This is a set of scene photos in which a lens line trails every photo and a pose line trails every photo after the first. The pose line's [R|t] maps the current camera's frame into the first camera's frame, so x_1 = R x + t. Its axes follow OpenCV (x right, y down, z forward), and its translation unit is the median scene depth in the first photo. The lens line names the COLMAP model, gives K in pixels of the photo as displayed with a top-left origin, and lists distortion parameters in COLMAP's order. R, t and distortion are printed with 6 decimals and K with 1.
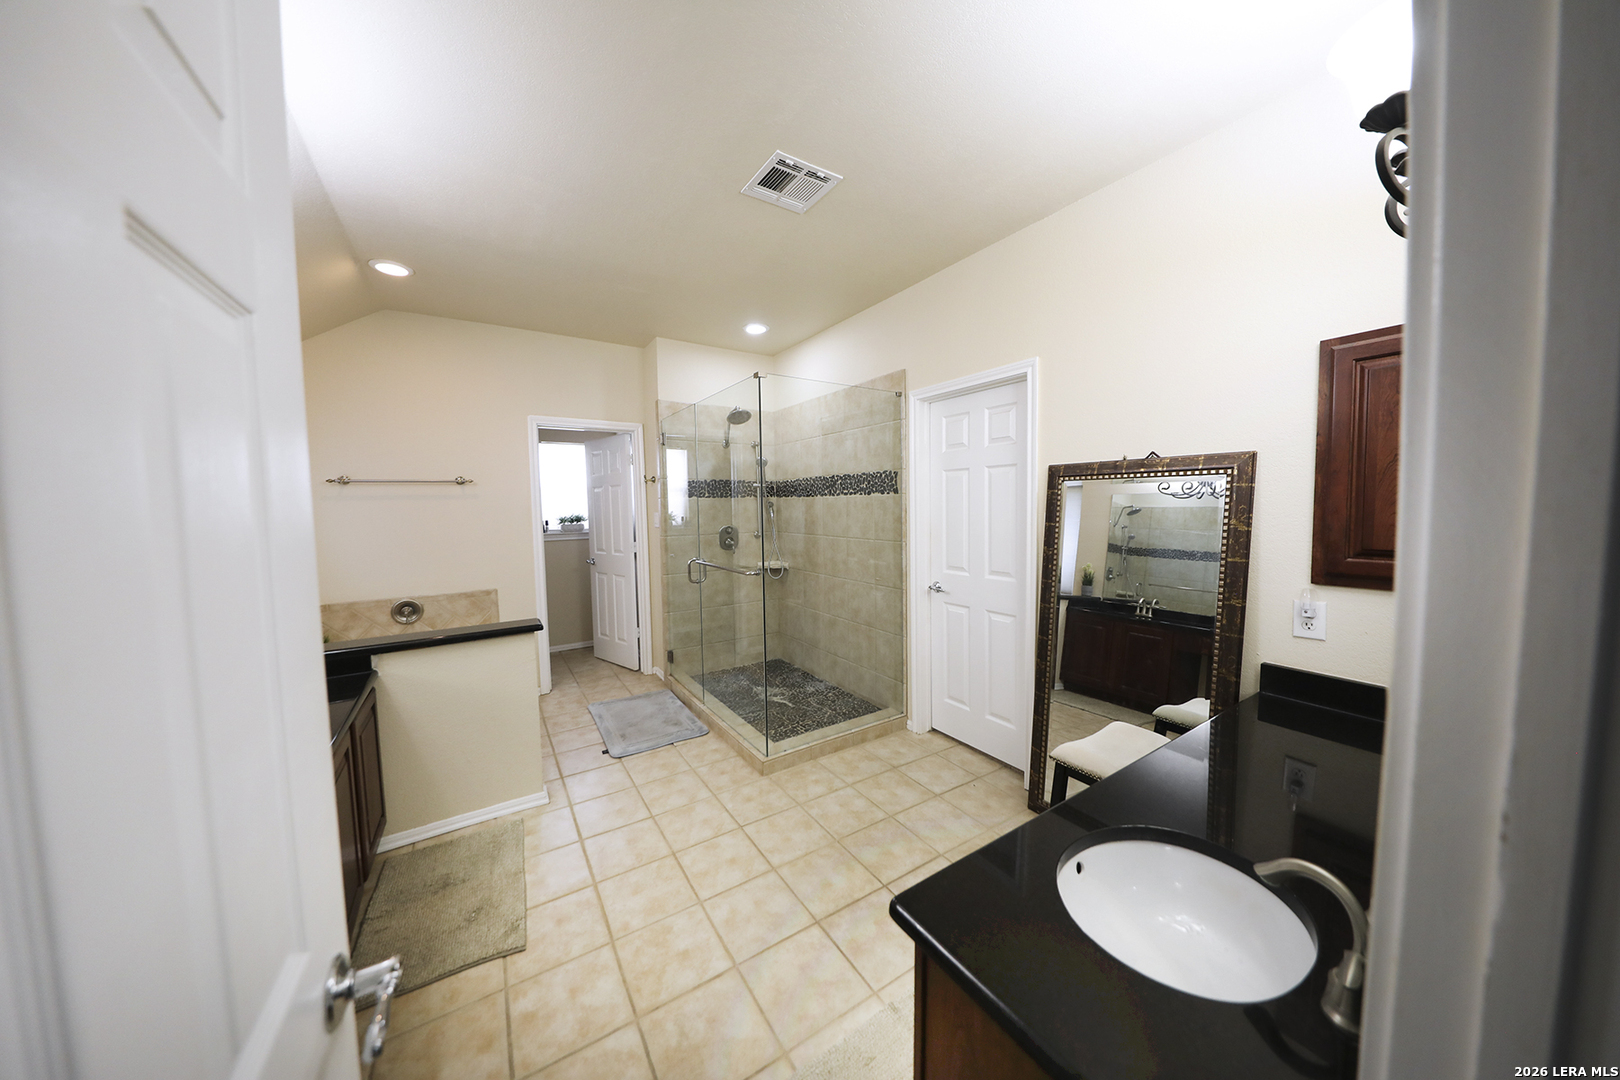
lens RADIAL K [[515.0, 0, 809.7], [0, 515.0, 536.9], [0, 0, 1]] dist [-0.003707, -0.001053]
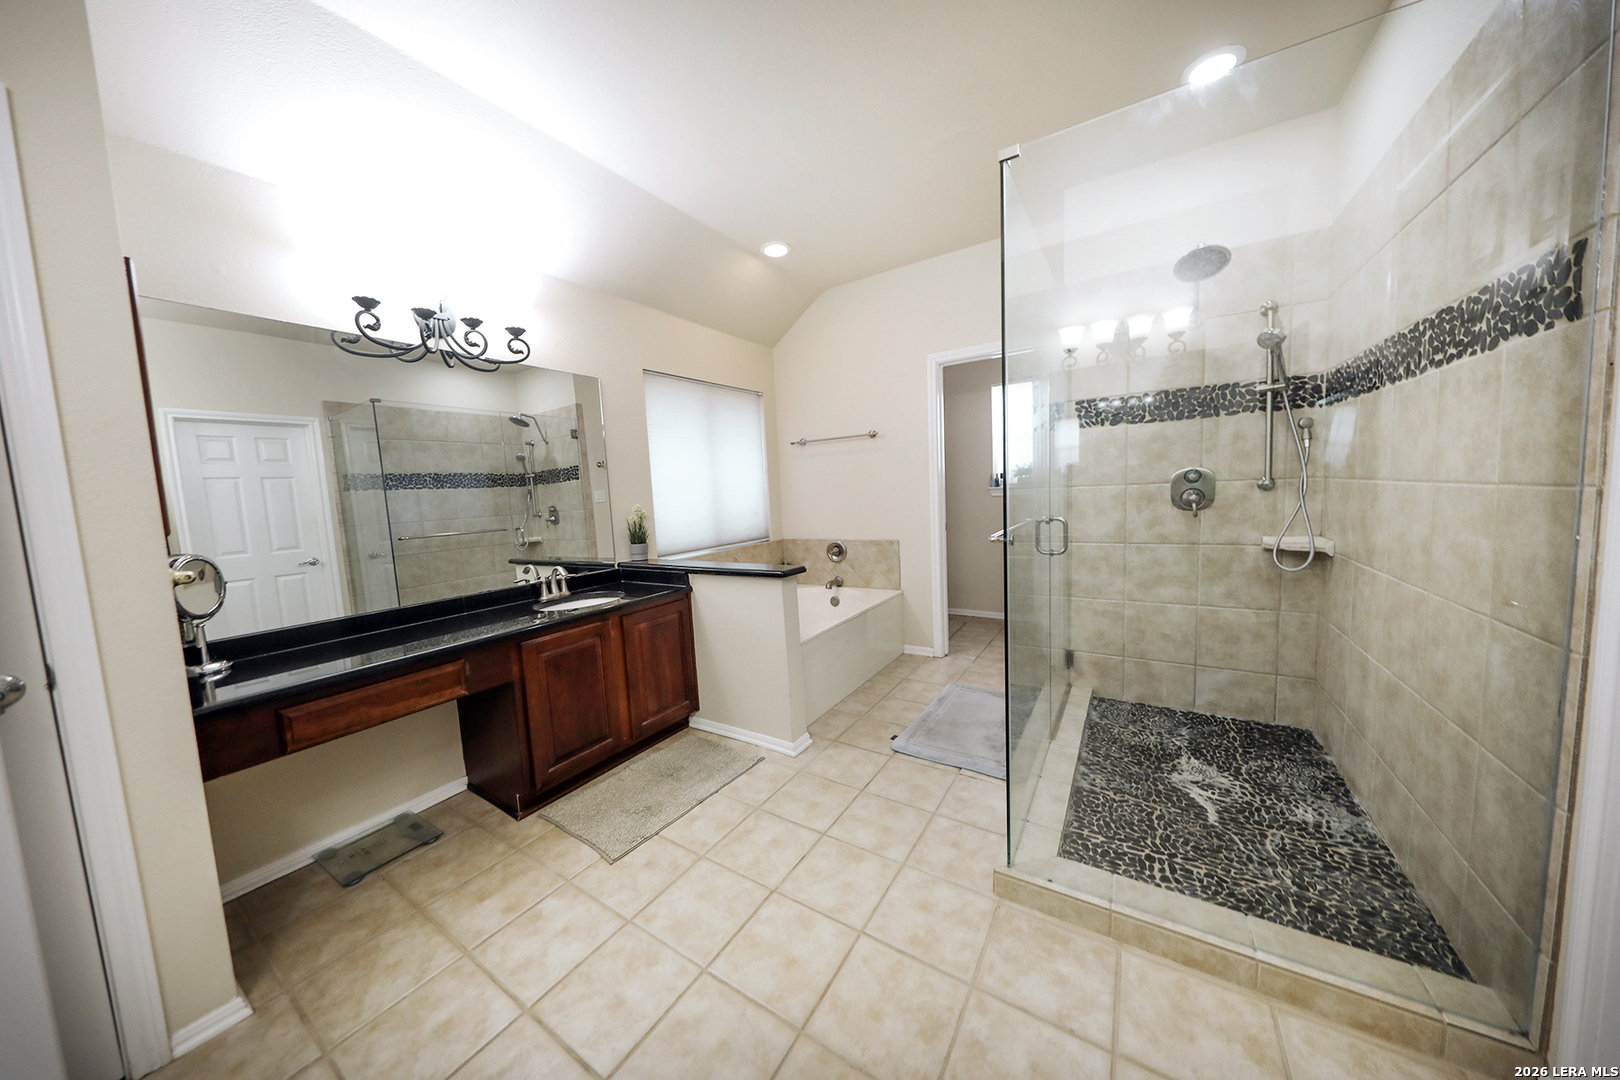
lens RADIAL K [[515.0, 0, 795.5], [0, 515.0, 537.1], [0, 0, 1]] dist [-0.003707, -0.001053]
pose [[0.400806, 0.080383, -0.912630, 0.242155], [-0.018440, 0.996650, 0.079685, 0.021570], [0.915977, -0.015109, 0.400945, 0.447016]]
